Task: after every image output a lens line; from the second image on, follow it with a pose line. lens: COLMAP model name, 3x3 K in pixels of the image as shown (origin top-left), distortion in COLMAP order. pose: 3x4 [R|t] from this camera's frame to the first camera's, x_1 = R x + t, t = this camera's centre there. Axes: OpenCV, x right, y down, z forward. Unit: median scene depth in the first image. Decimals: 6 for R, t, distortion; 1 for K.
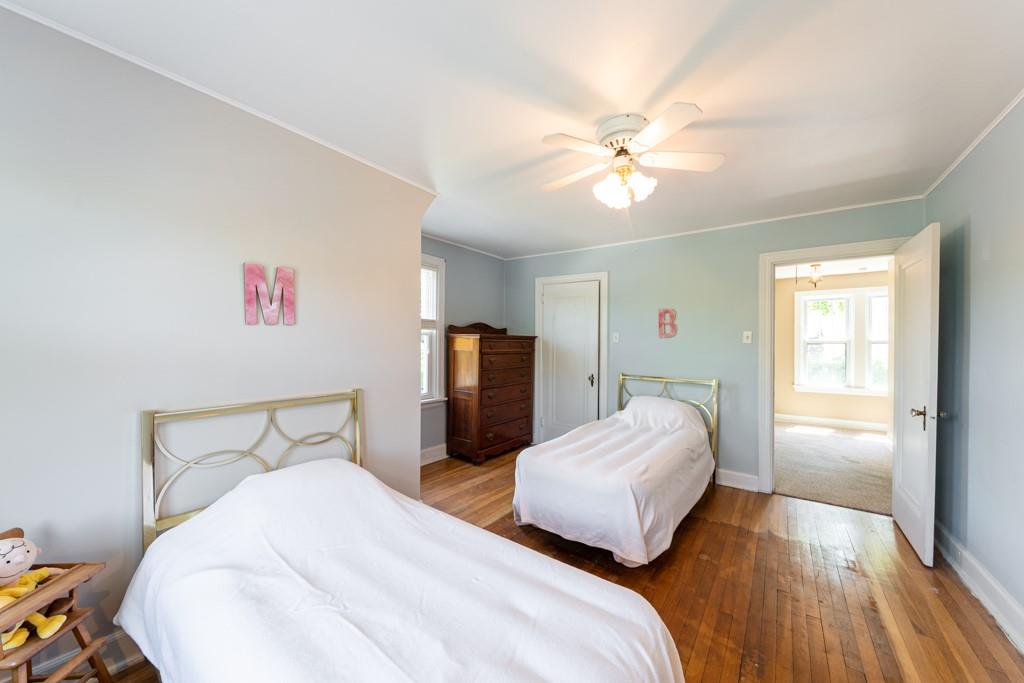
lens RADIAL K [[367.2, 0, 508.9], [0, 367.2, 343.6], [0, 0, 1]] dist [0.002141, -0.002299]
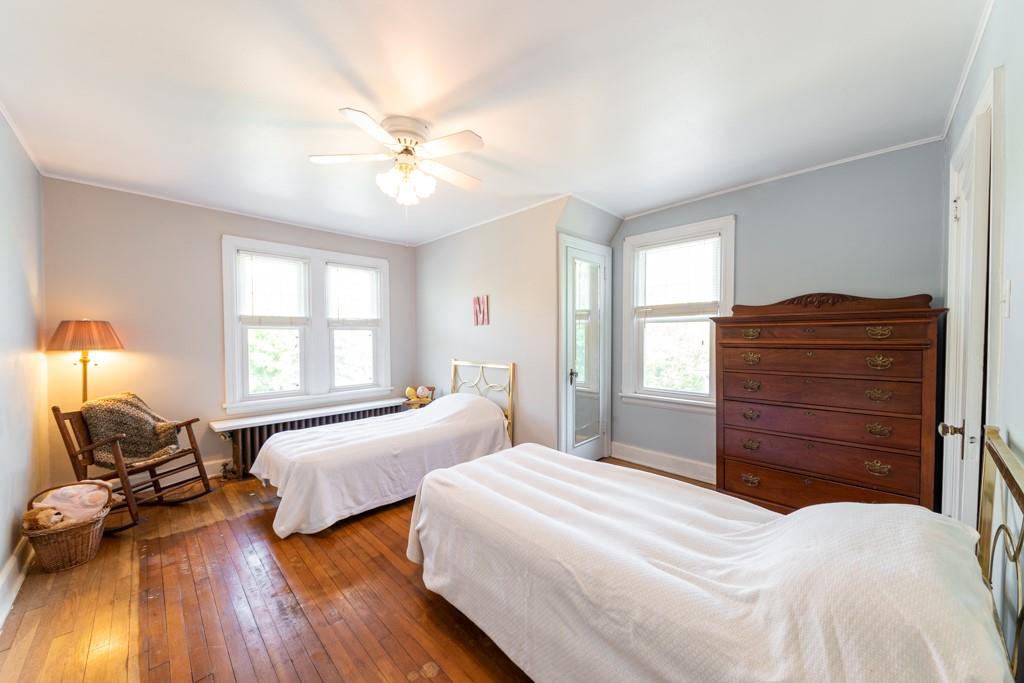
lens RADIAL K [[367.2, 0, 510.2], [0, 367.2, 345.8], [0, 0, 1]] dist [0.002141, -0.002299]
pose [[-0.150895, 0.017364, -0.988397, 0.925831], [0.004007, 0.999848, 0.016953, 0.019896], [0.988542, -0.001402, -0.150941, 1.021453]]
